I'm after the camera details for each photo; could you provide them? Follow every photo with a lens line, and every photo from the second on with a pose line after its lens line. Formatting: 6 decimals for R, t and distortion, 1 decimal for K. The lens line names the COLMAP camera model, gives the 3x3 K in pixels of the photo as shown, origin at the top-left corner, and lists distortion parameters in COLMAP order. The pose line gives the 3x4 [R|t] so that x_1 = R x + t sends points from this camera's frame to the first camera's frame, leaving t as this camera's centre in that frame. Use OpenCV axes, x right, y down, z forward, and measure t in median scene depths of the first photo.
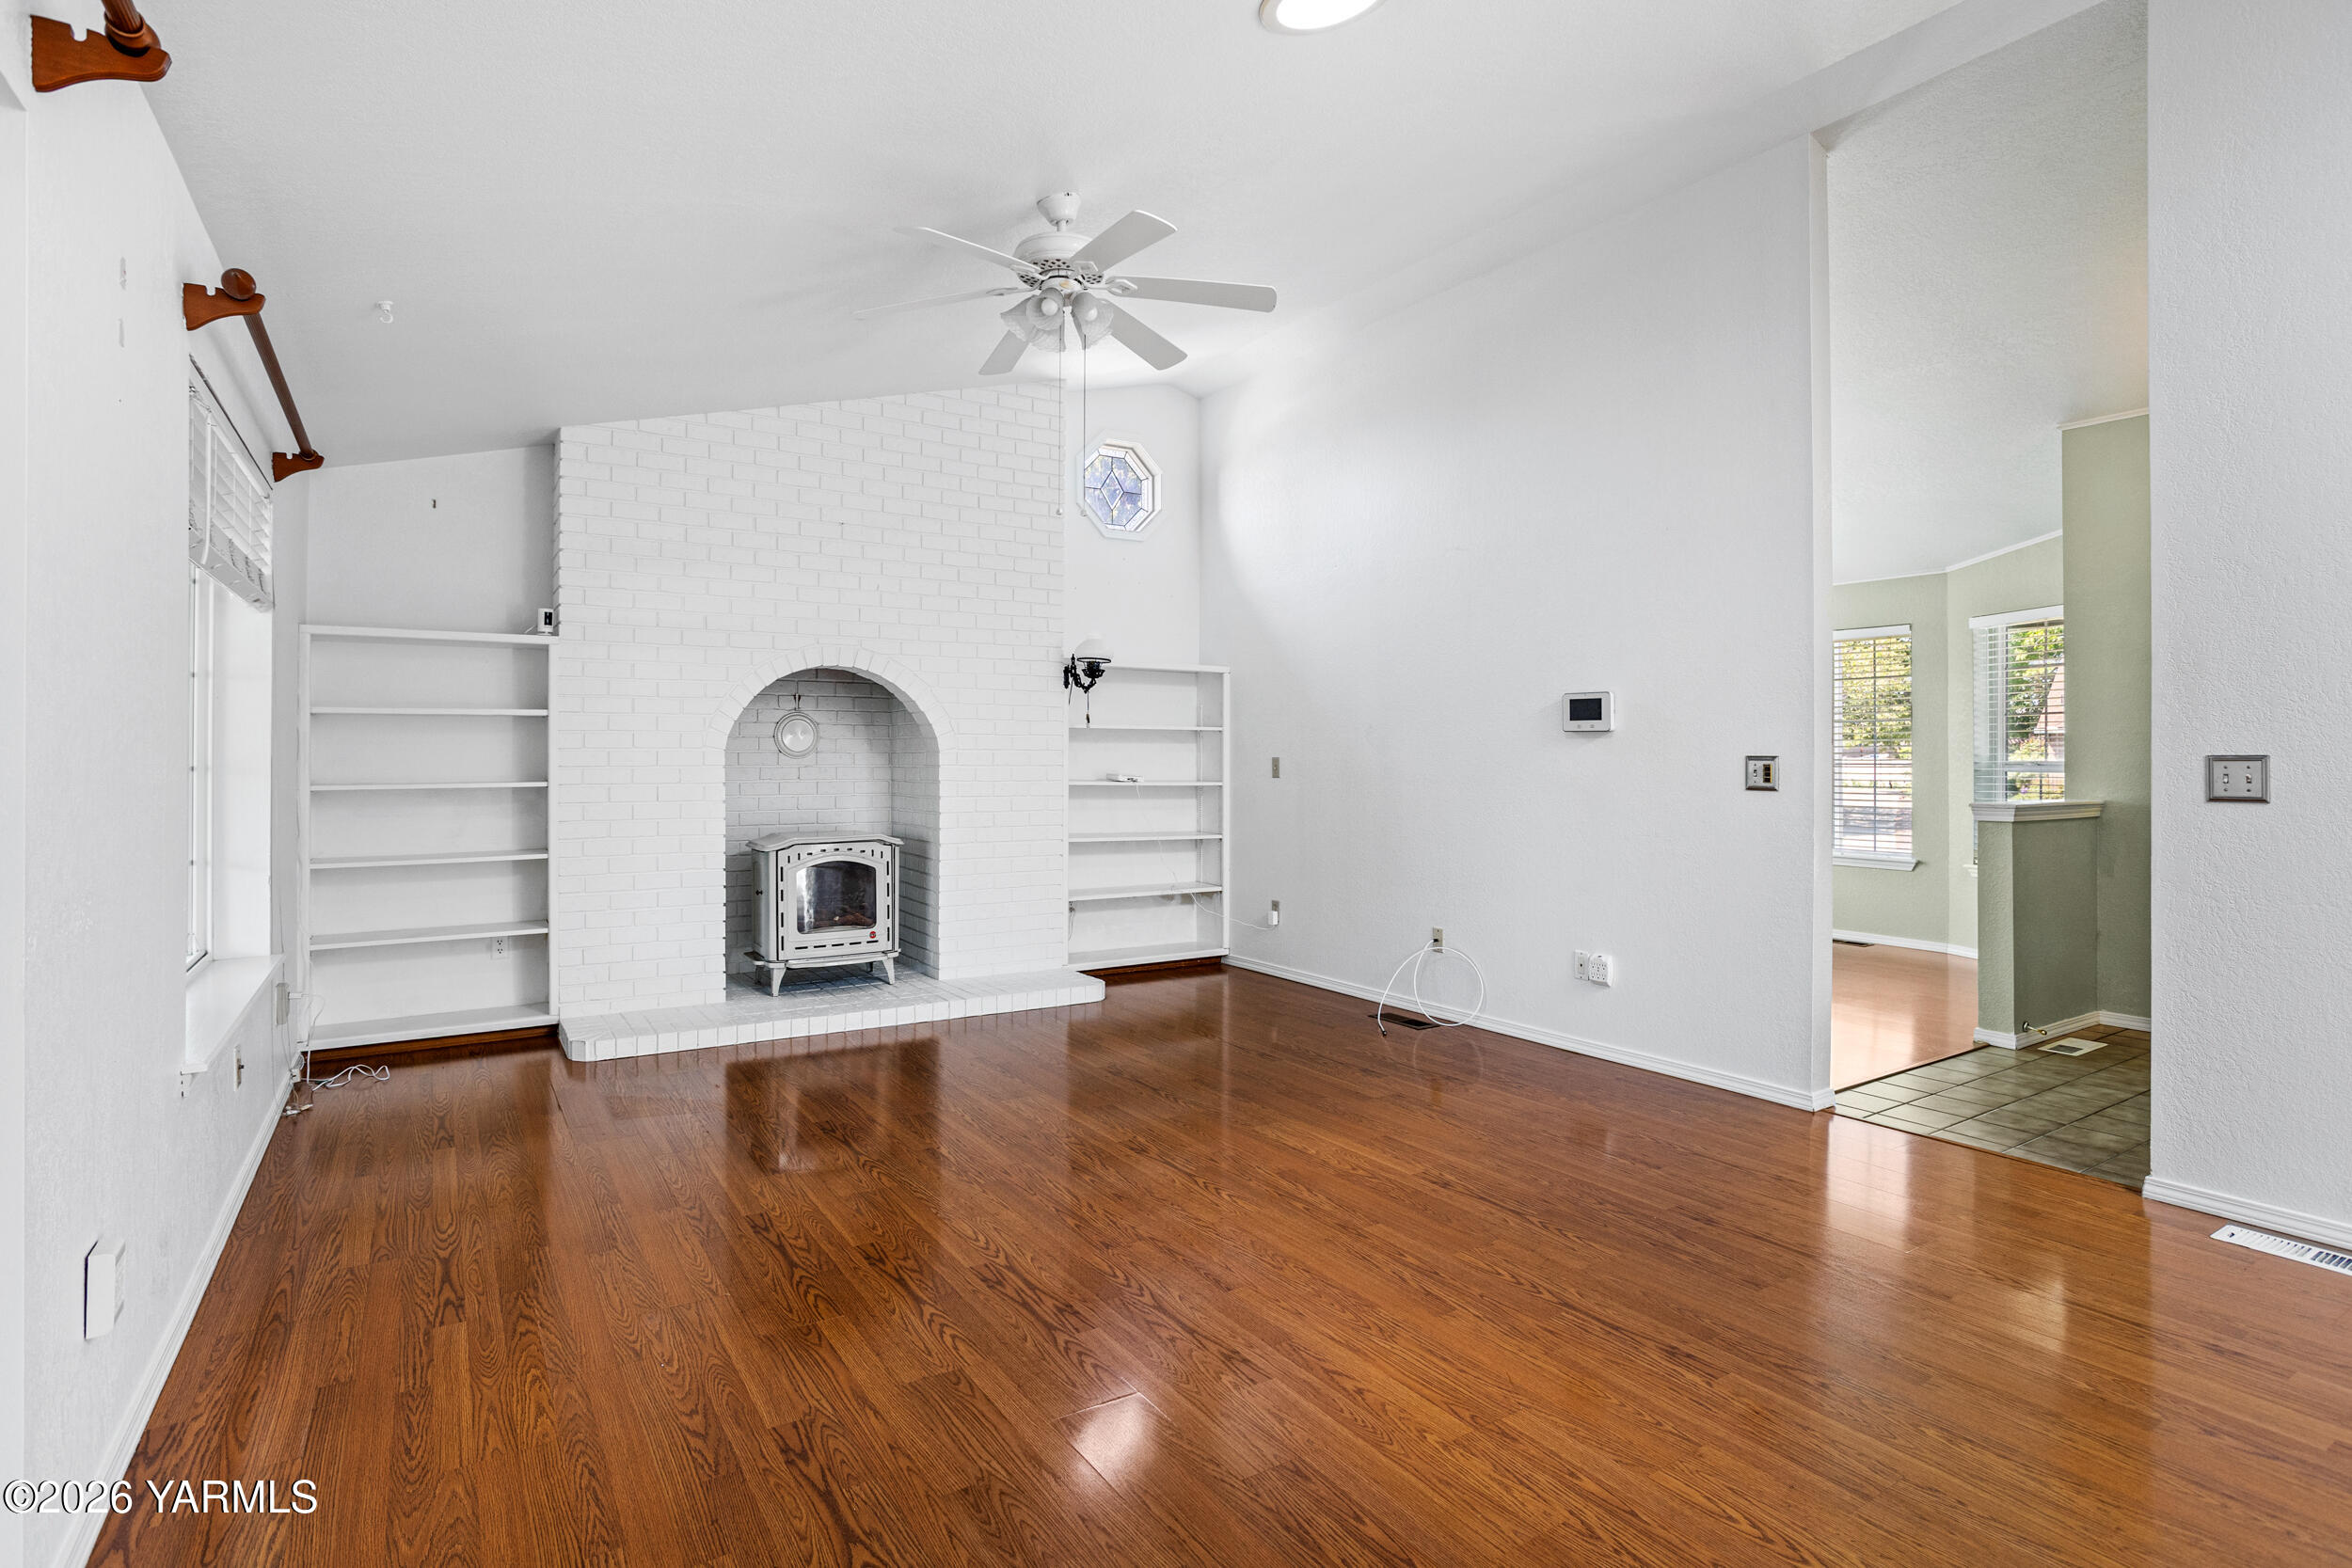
lens RADIAL K [[1176.7, 0, 1117.7], [0, 1176.7, 746.3], [0, 0, 1]] dist [-0.035229, 0.002717]
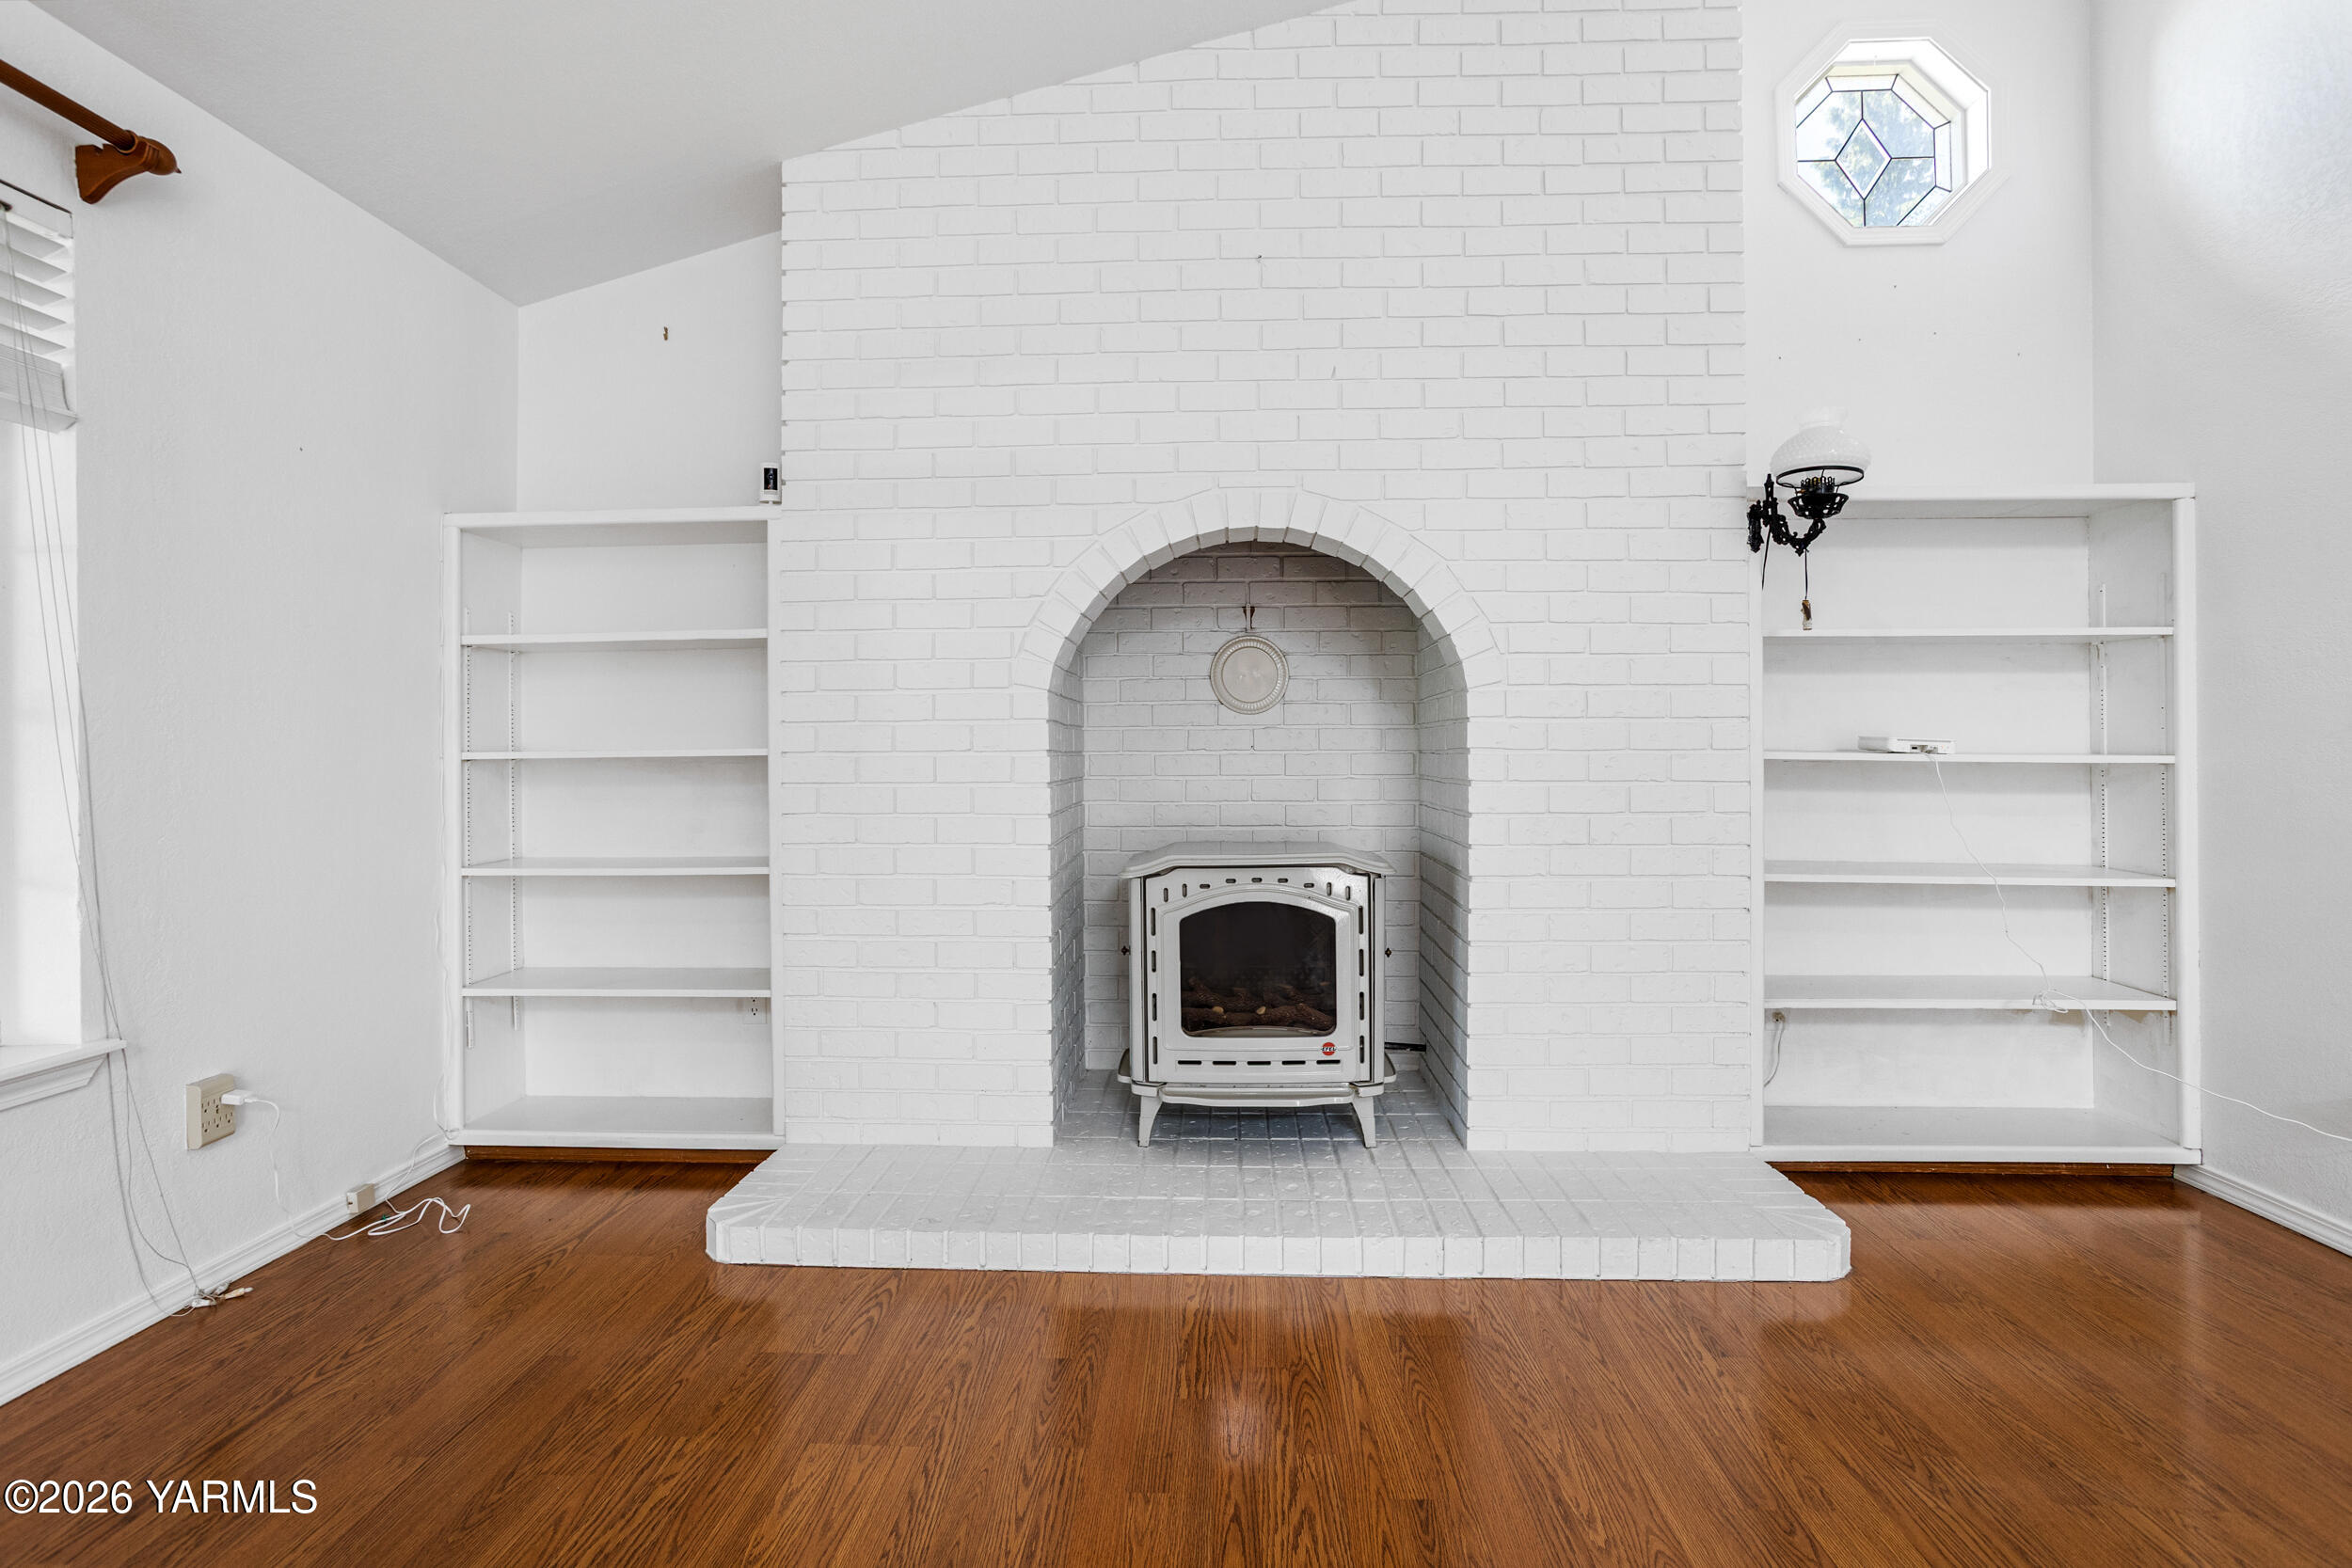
lens RADIAL K [[1150.0, 0, 1166.5], [0, 1150.0, 732.8], [0, 0, 1]] dist [-0.027872, 0.007625]
pose [[0.842524, -0.010720, -0.538552, 0.002908], [0.010368, 0.999939, -0.003683, 0.023585], [0.538559, -0.002480, 0.842584, 0.538881]]
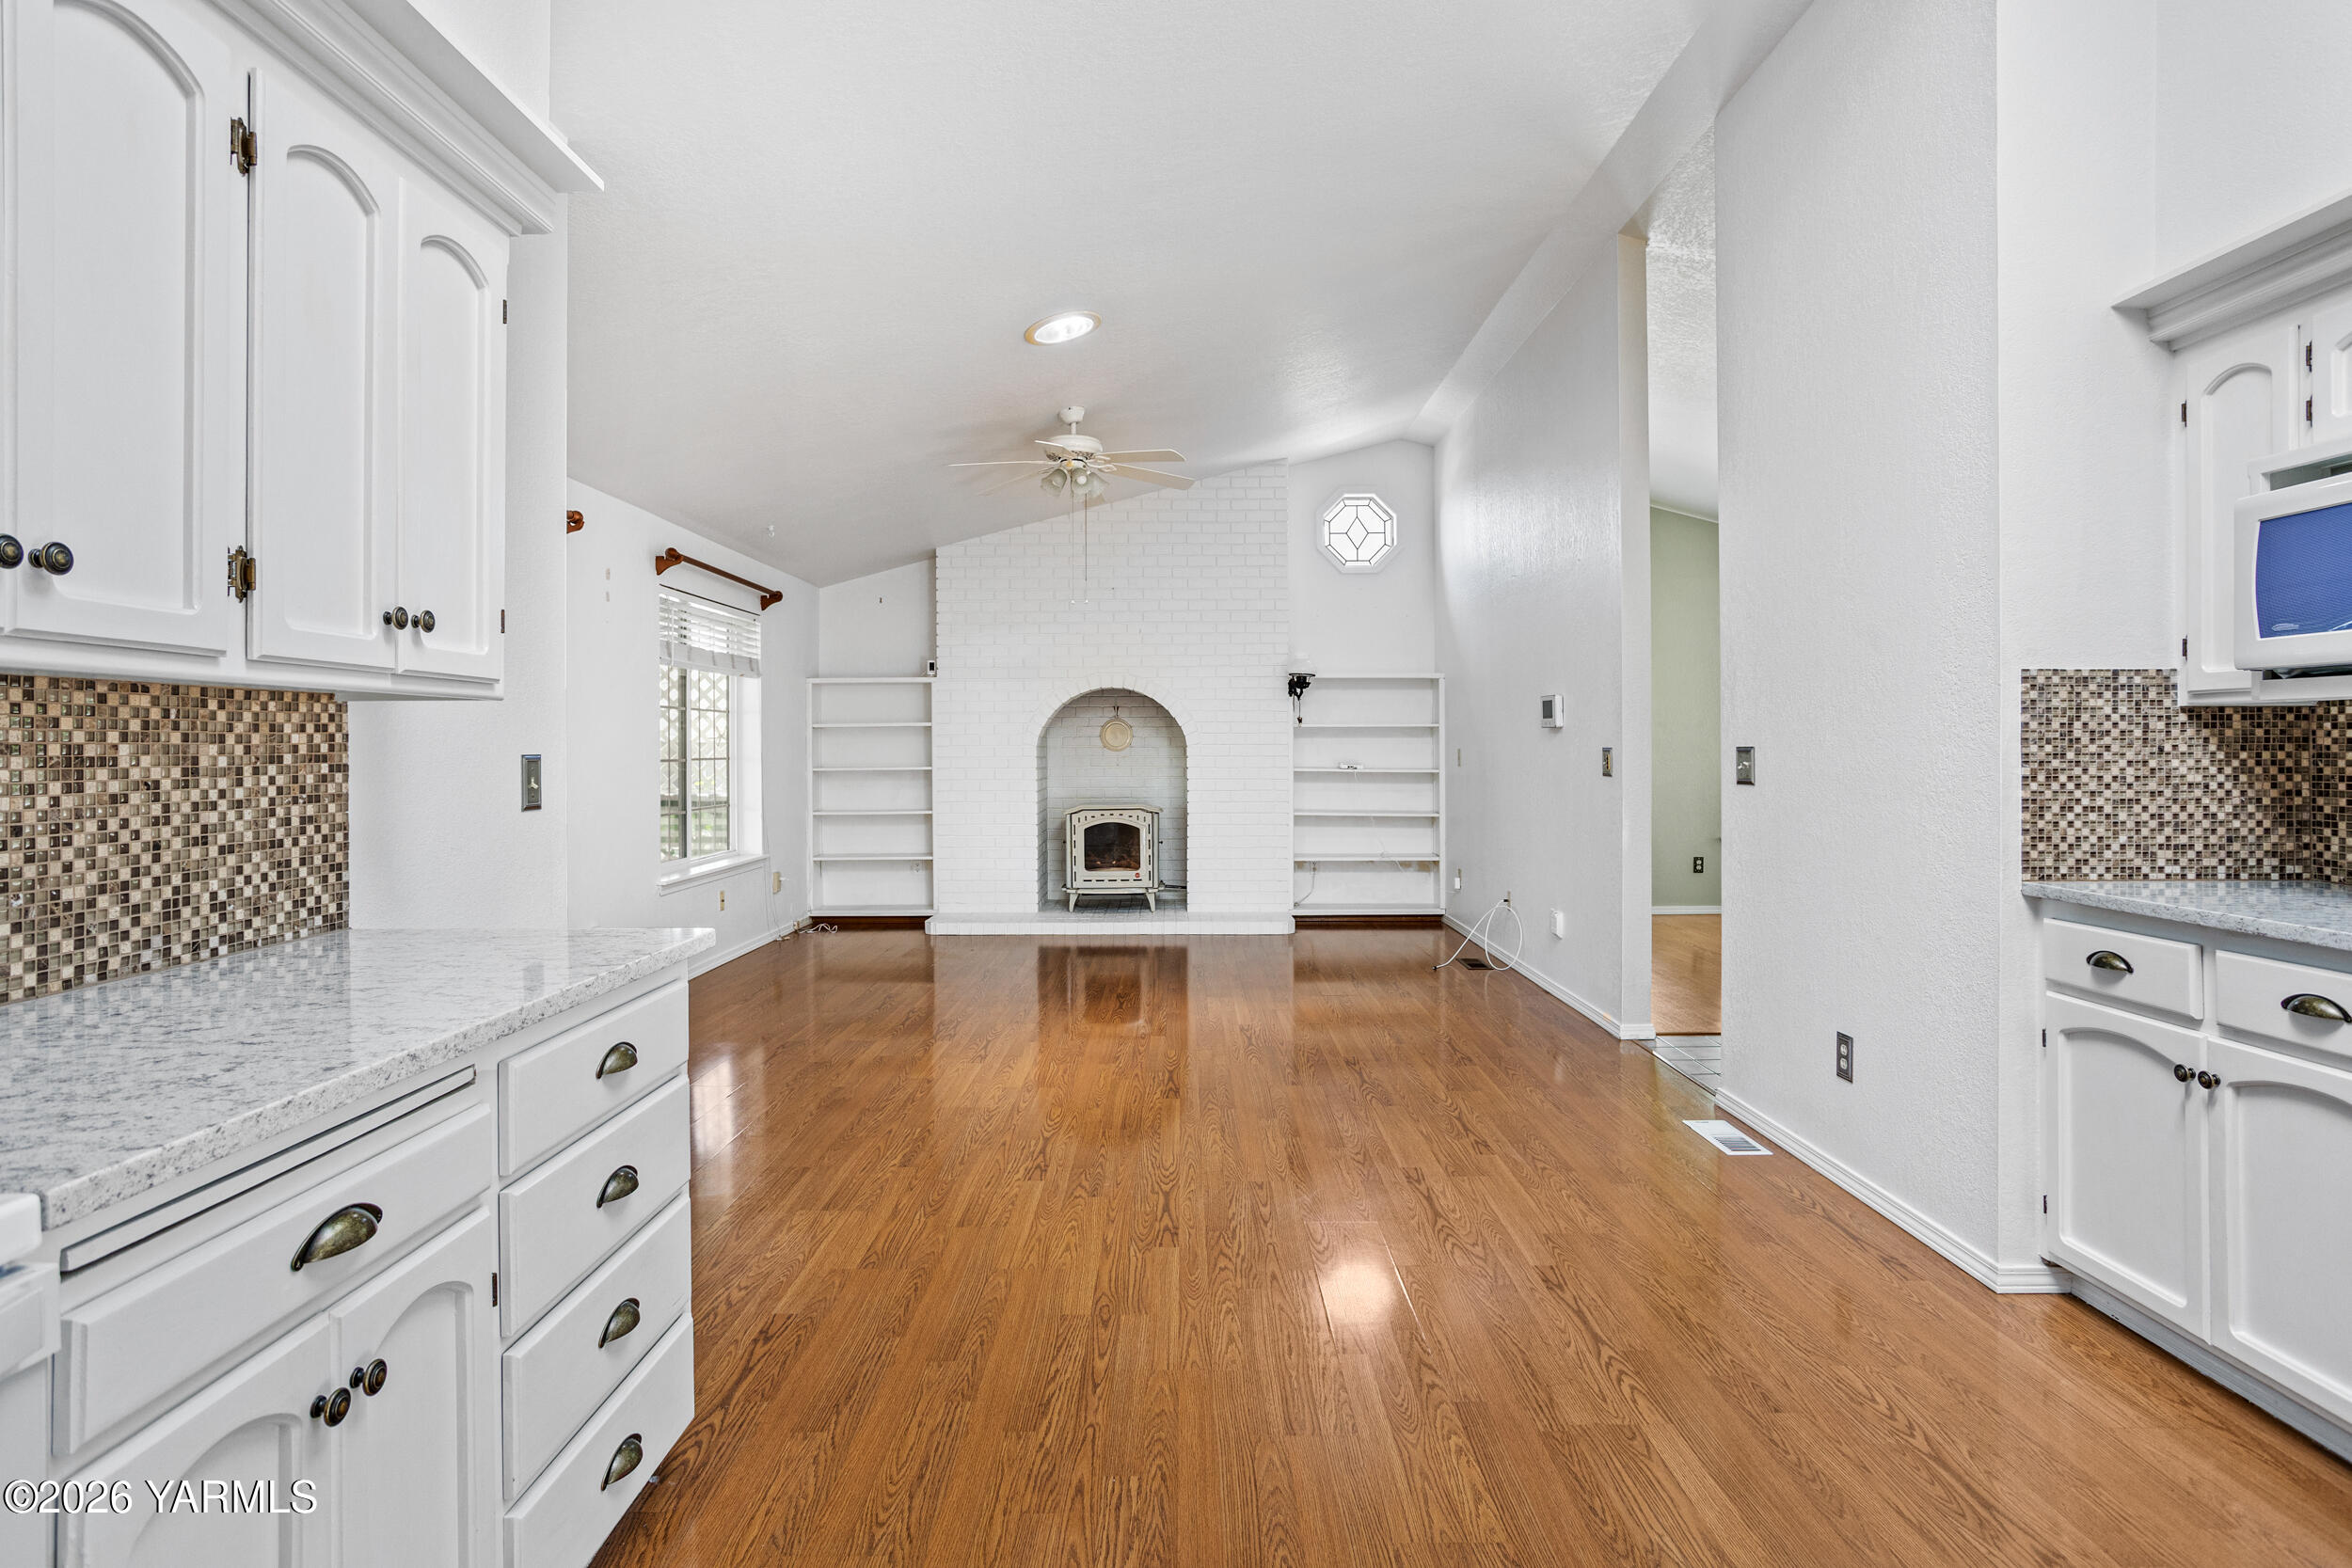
lens RADIAL K [[1176.7, 0, 1109.0], [0, 1176.7, 748.6], [0, 0, 1]] dist [-0.035229, 0.002717]
pose [[0.843900, -0.004479, -0.536482, 0.527047], [0.010165, 0.999919, 0.007642, -0.004274], [0.536404, -0.011902, 0.843877, -0.220468]]
